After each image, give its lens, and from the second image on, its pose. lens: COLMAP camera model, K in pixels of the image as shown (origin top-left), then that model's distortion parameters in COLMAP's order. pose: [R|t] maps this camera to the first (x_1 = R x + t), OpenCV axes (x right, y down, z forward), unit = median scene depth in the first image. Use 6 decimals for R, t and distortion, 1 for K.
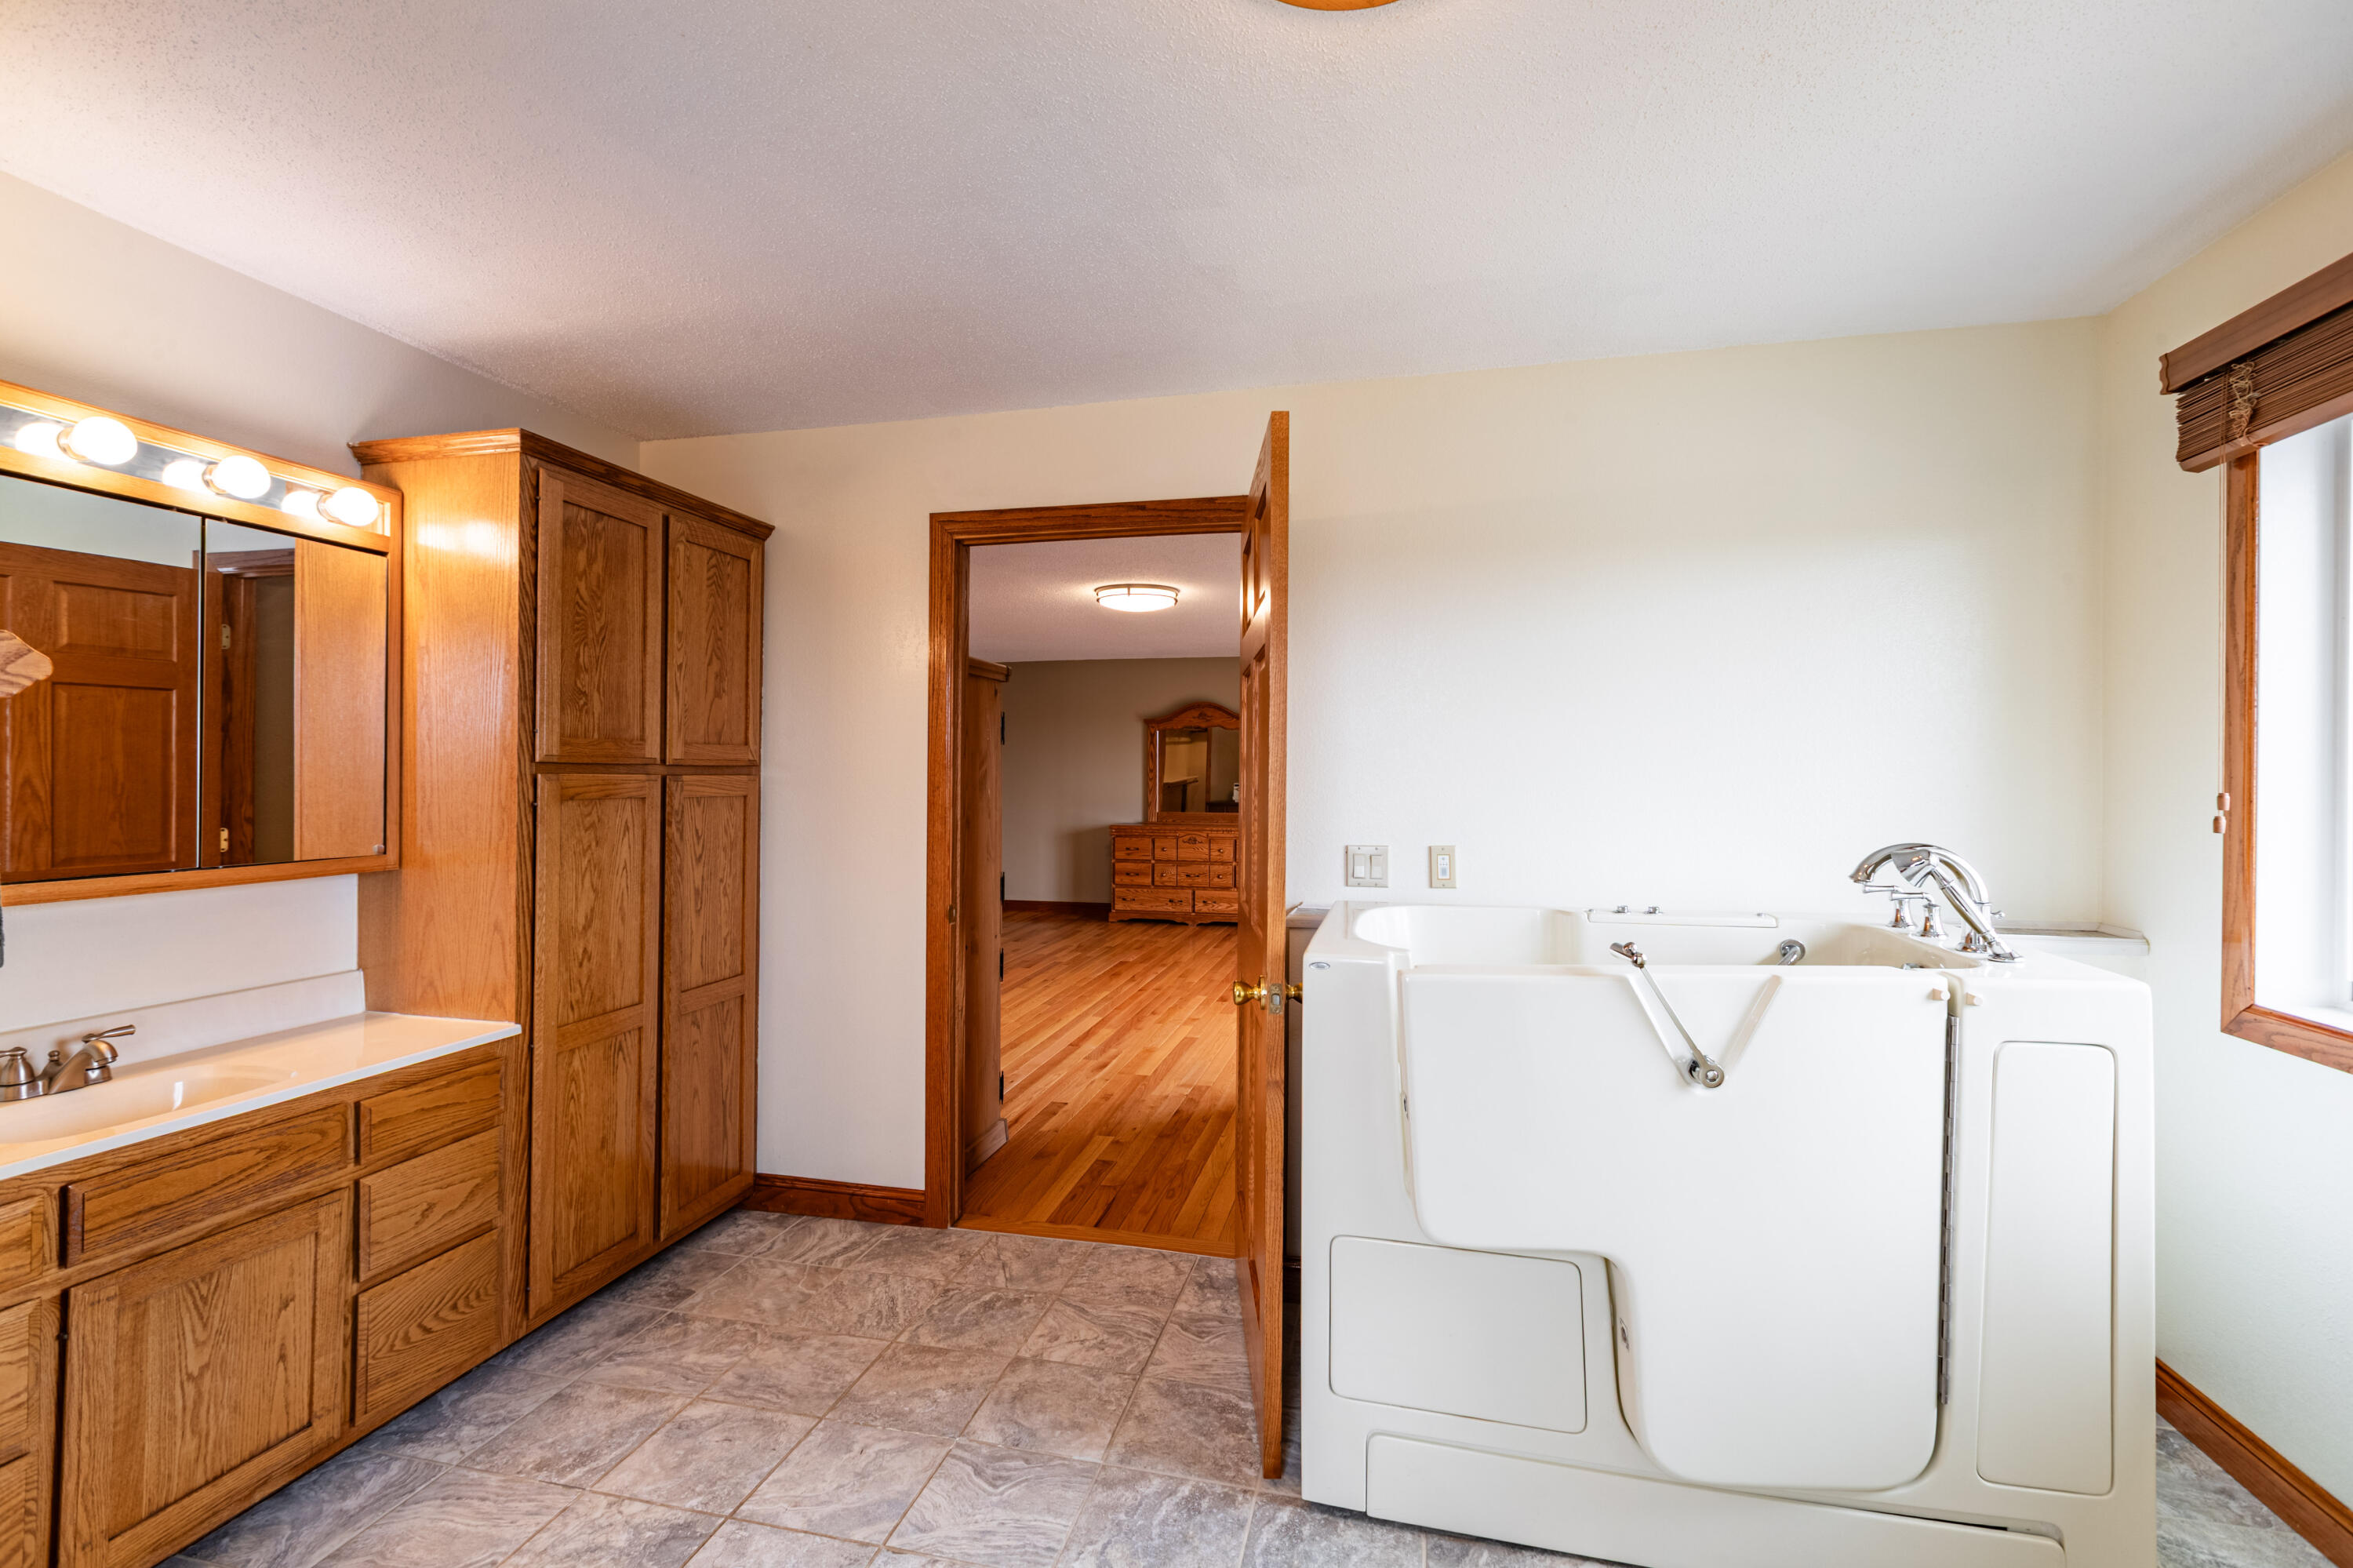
lens RADIAL K [[1052.2, 0, 1177.7], [0, 1052.2, 777.4], [0, 0, 1]] dist [0.001500, 0.000646]
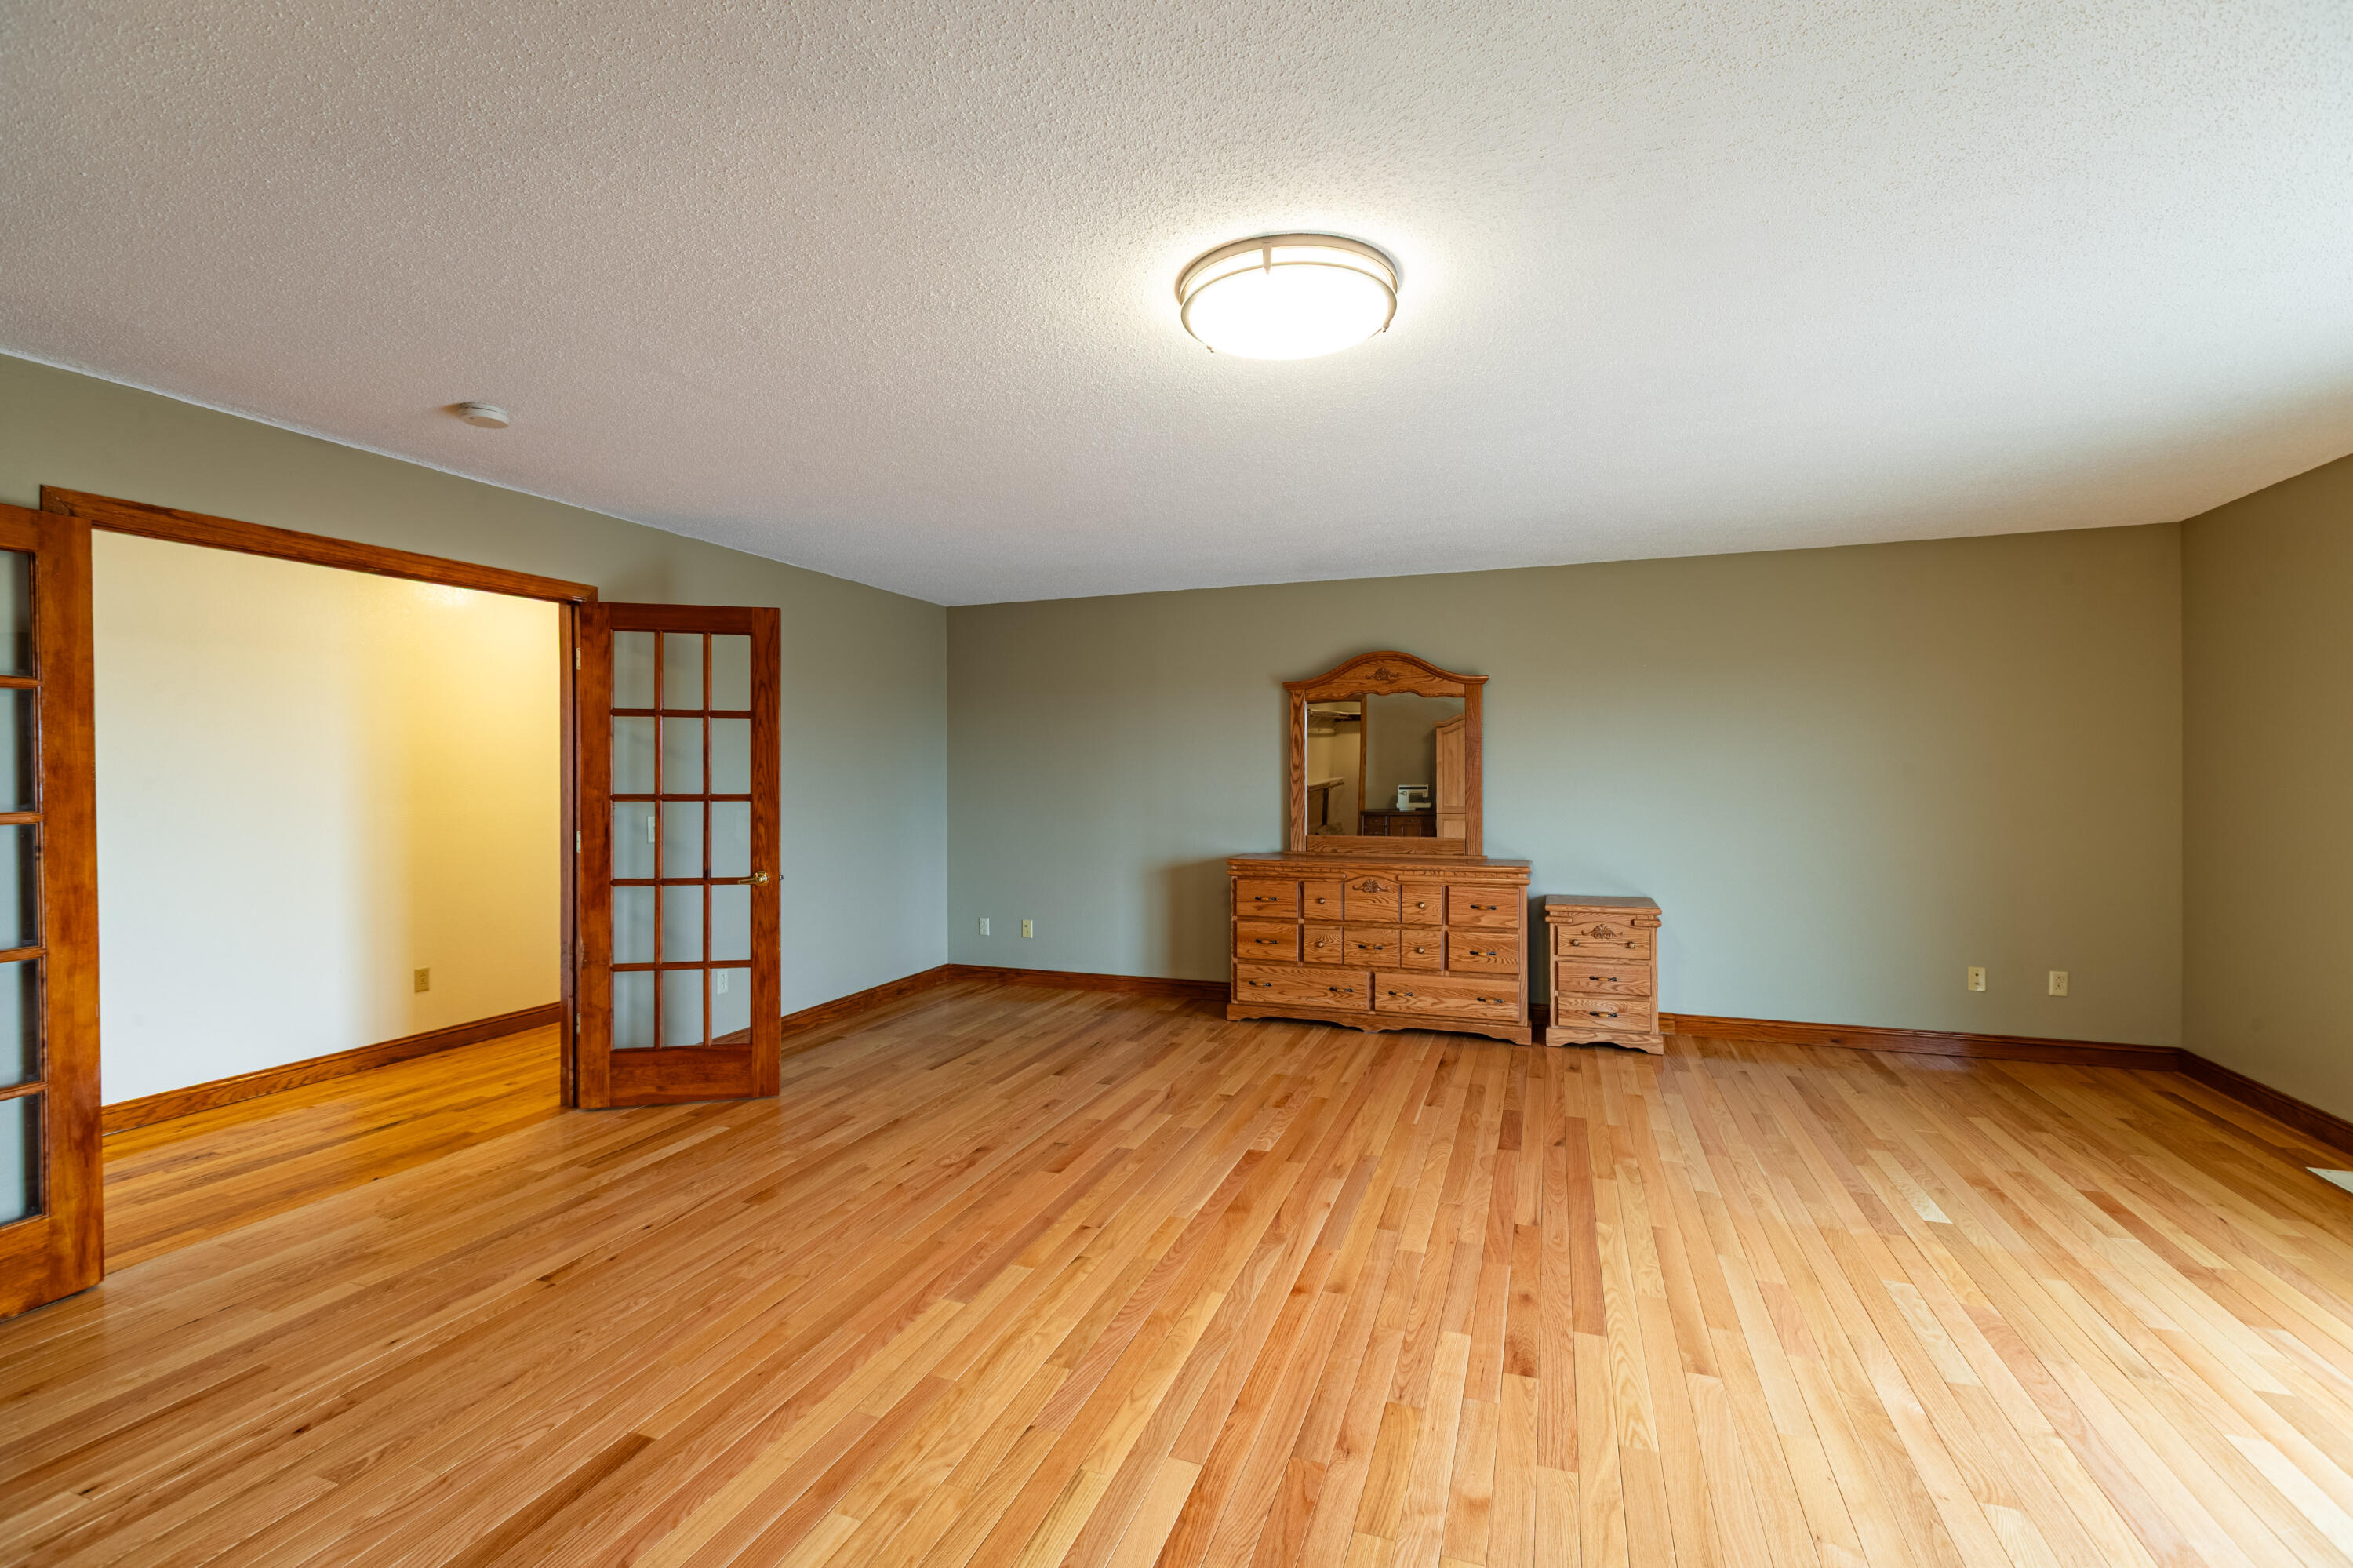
lens RADIAL K [[1052.2, 0, 1168.8], [0, 1052.2, 782.4], [0, 0, 1]] dist [0.001500, 0.000646]
pose [[0.991966, -0.006342, -0.126347, -0.022146], [0.006595, 0.999977, 0.001580, 0.000605], [0.126334, -0.002400, 0.991985, 0.404552]]
